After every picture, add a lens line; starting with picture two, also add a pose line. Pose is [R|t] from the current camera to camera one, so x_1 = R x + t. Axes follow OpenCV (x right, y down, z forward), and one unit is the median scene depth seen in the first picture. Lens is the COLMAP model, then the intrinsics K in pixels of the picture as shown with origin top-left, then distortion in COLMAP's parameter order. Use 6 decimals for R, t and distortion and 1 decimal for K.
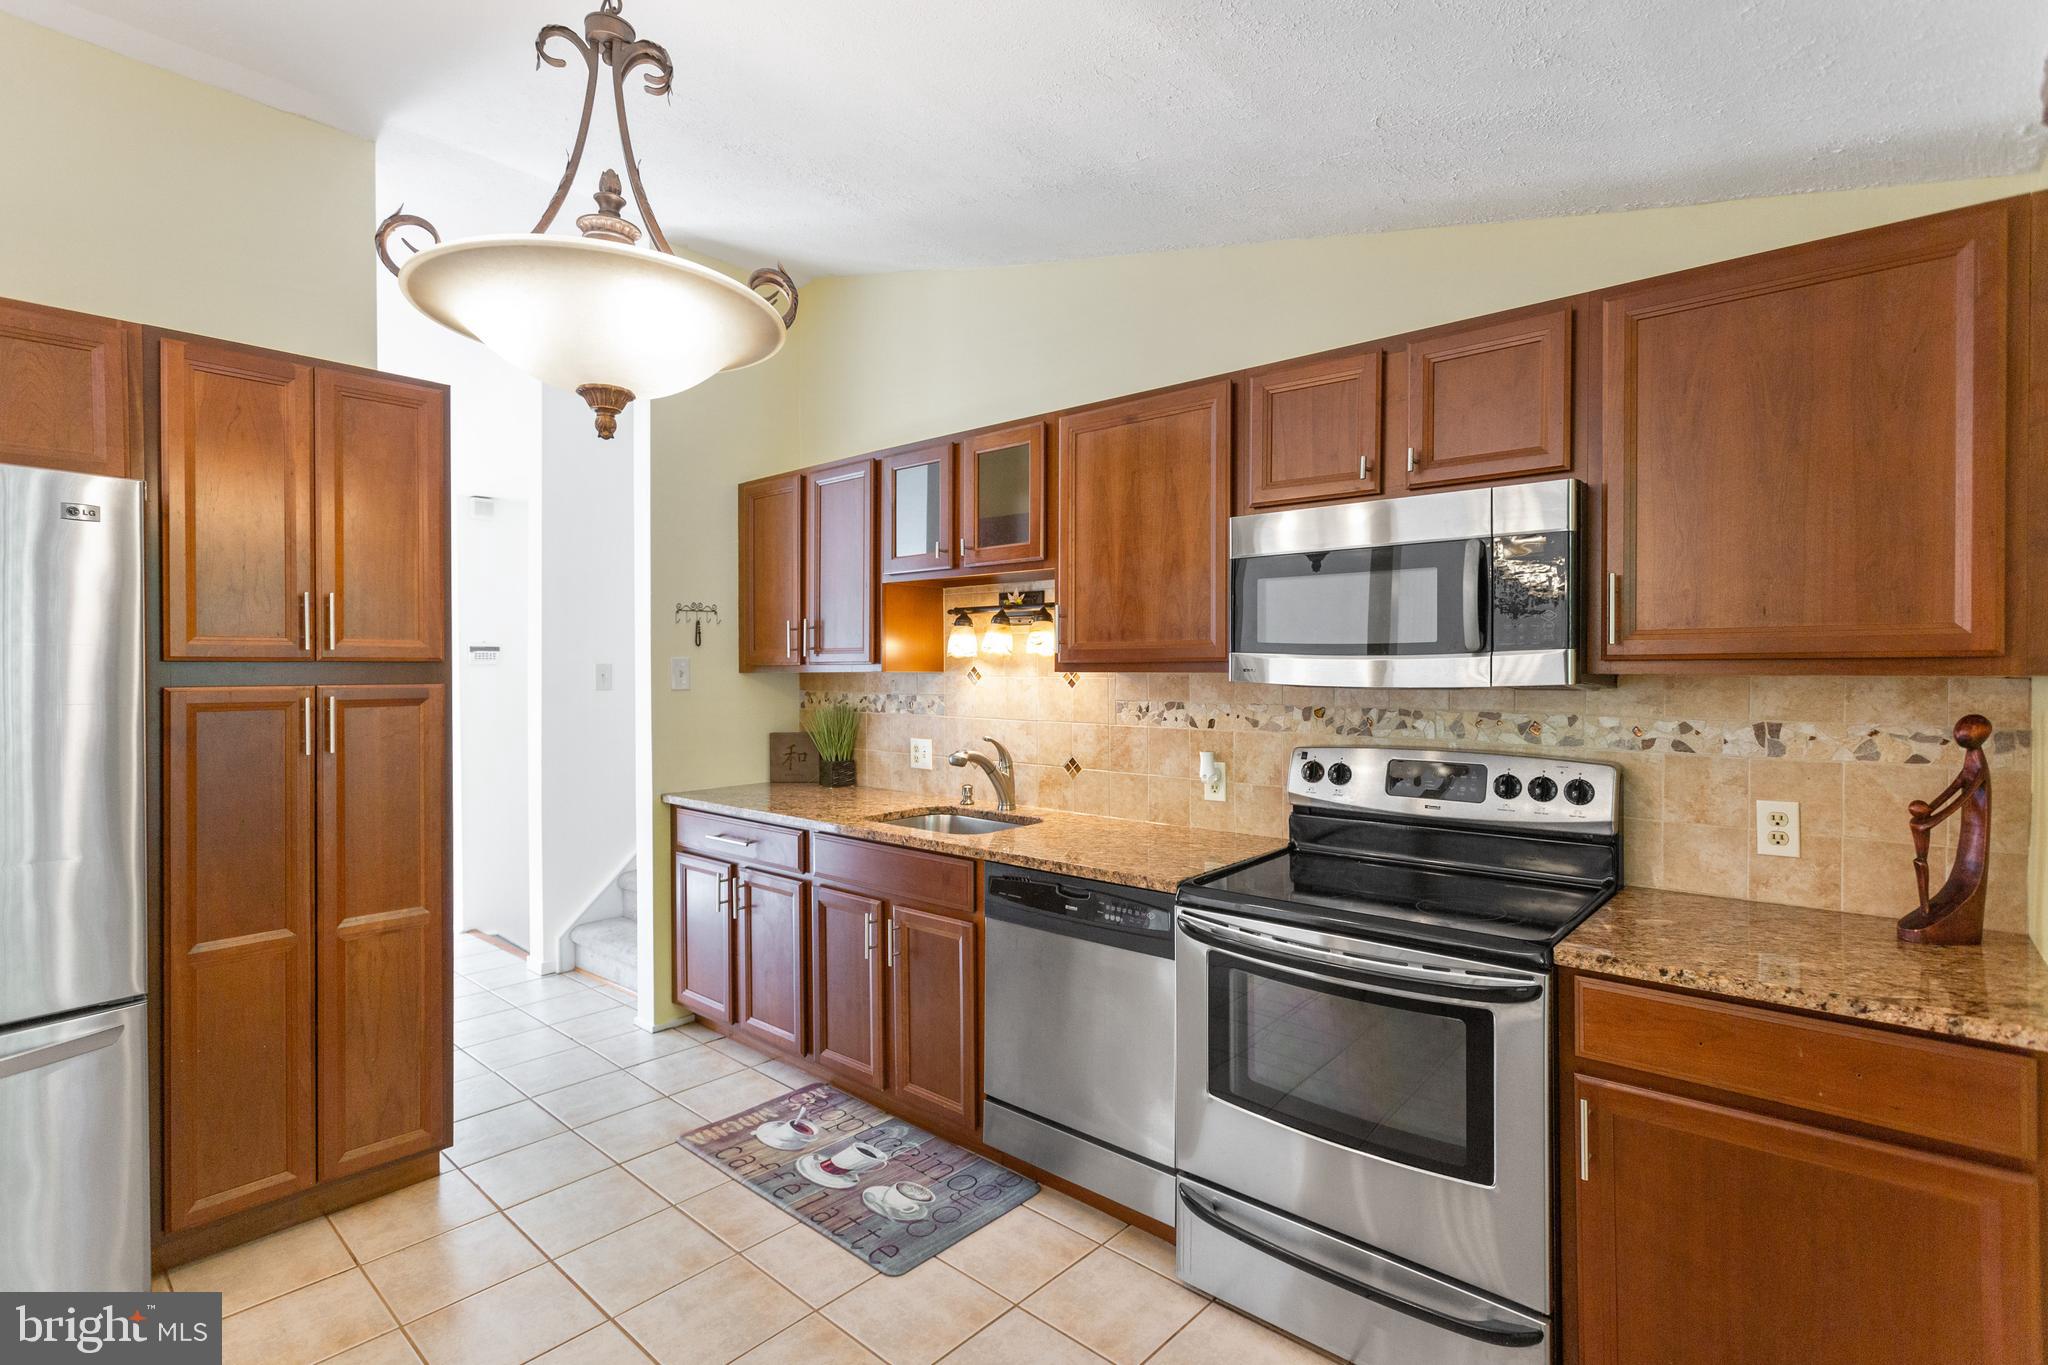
lens RADIAL K [[970.0, 0, 1021.6], [0, 970.0, 681.3], [0, 0, 1]] dist [-0.003530, 0.000264]
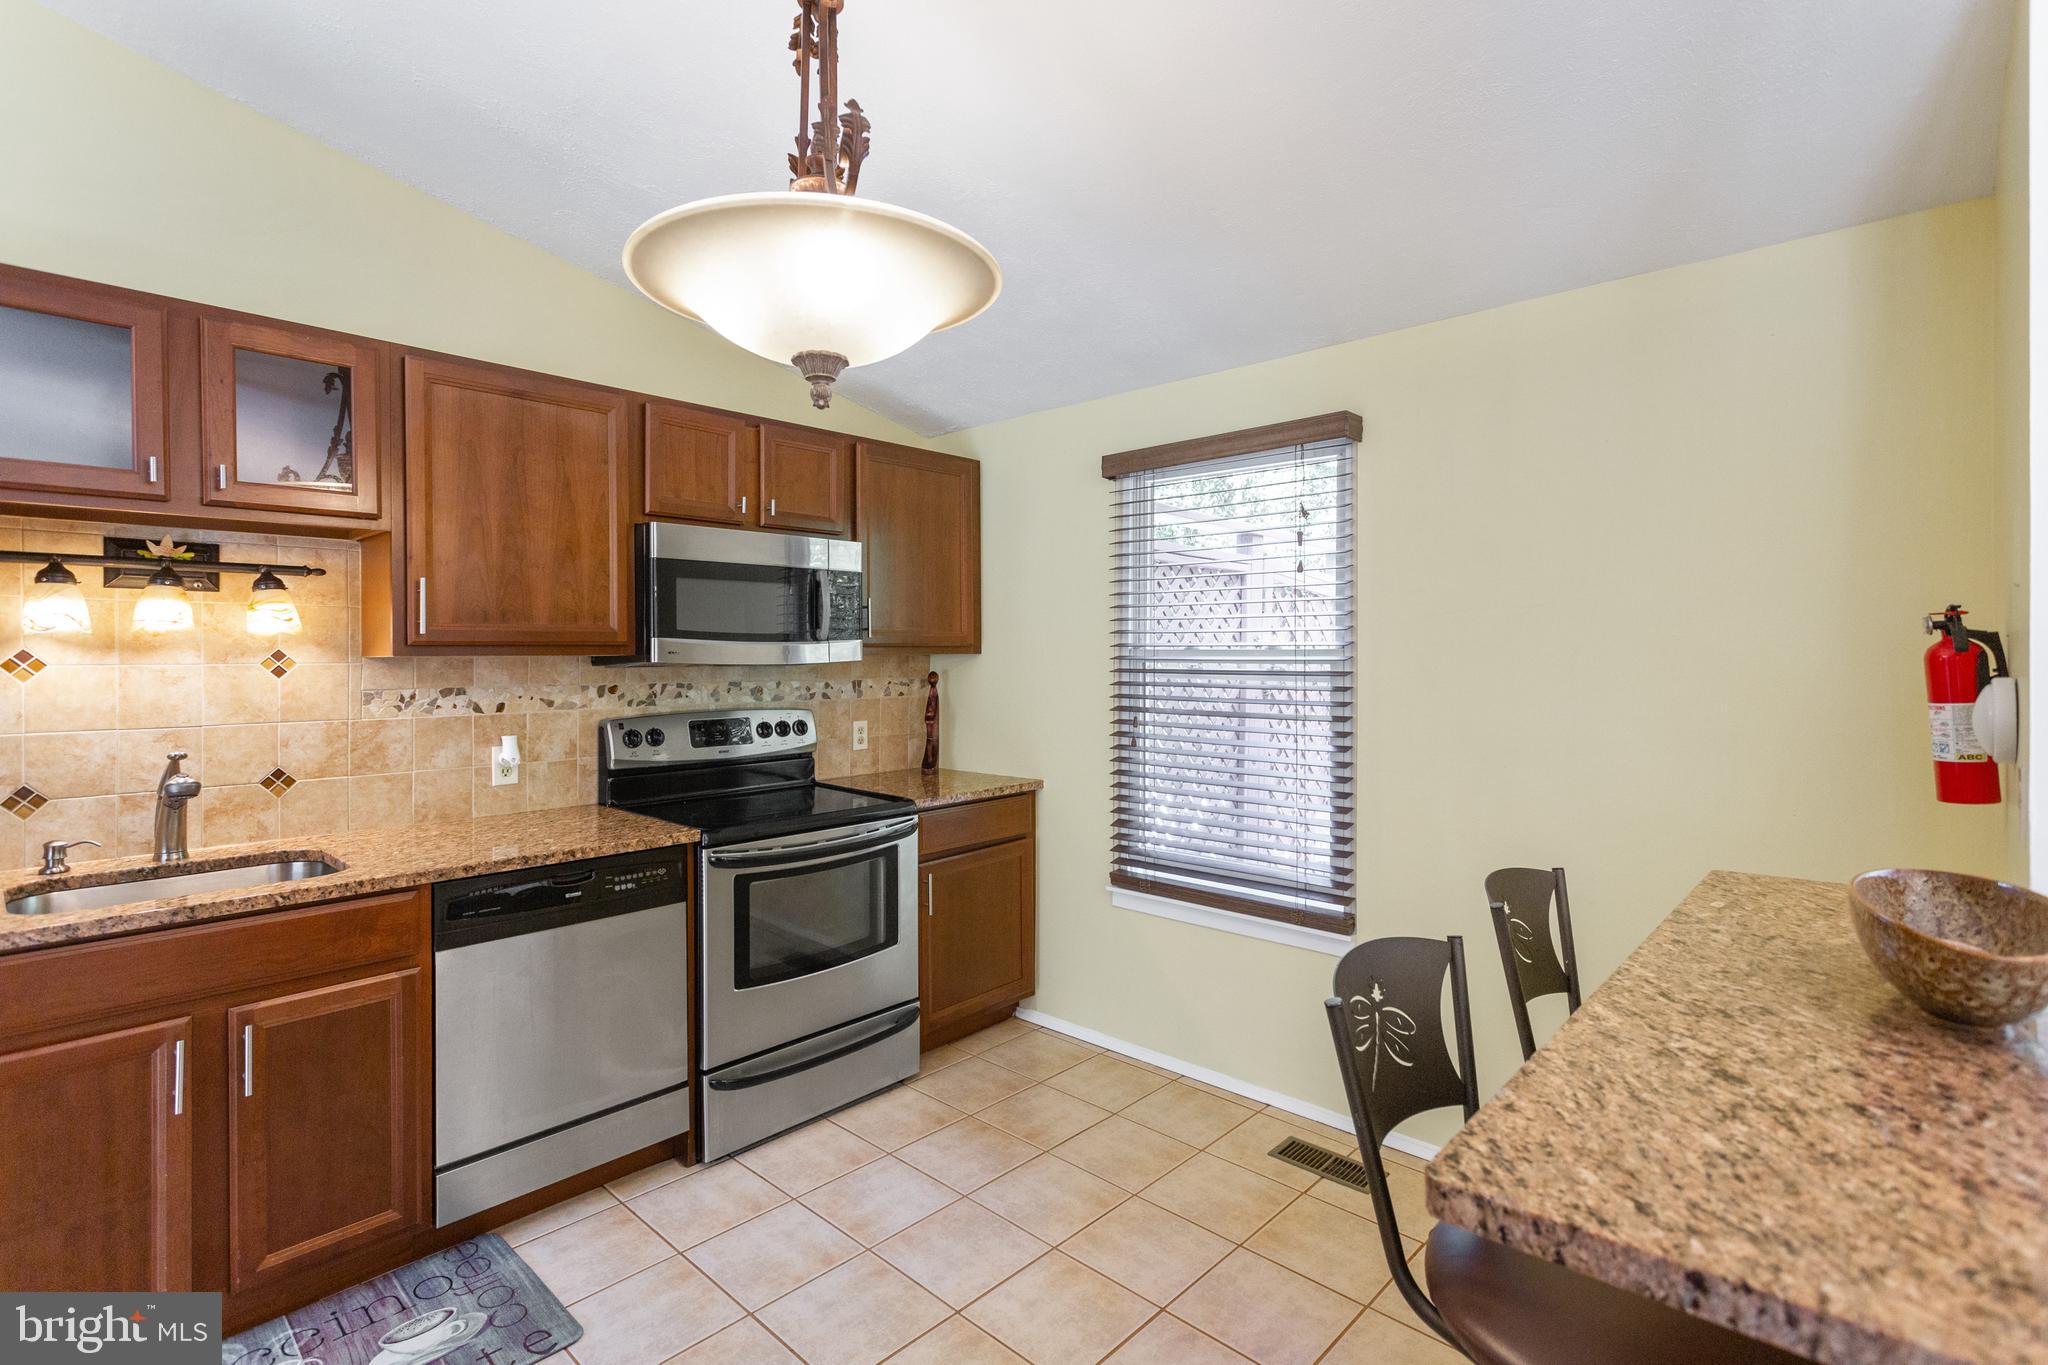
lens RADIAL K [[970.0, 0, 1021.0], [0, 970.0, 663.3], [0, 0, 1]] dist [-0.003530, 0.000264]
pose [[0.026084, -0.011318, 0.999596, -0.877140], [0.016096, 0.999811, 0.010900, -0.004322], [-0.999530, 0.015805, 0.026261, 0.495072]]
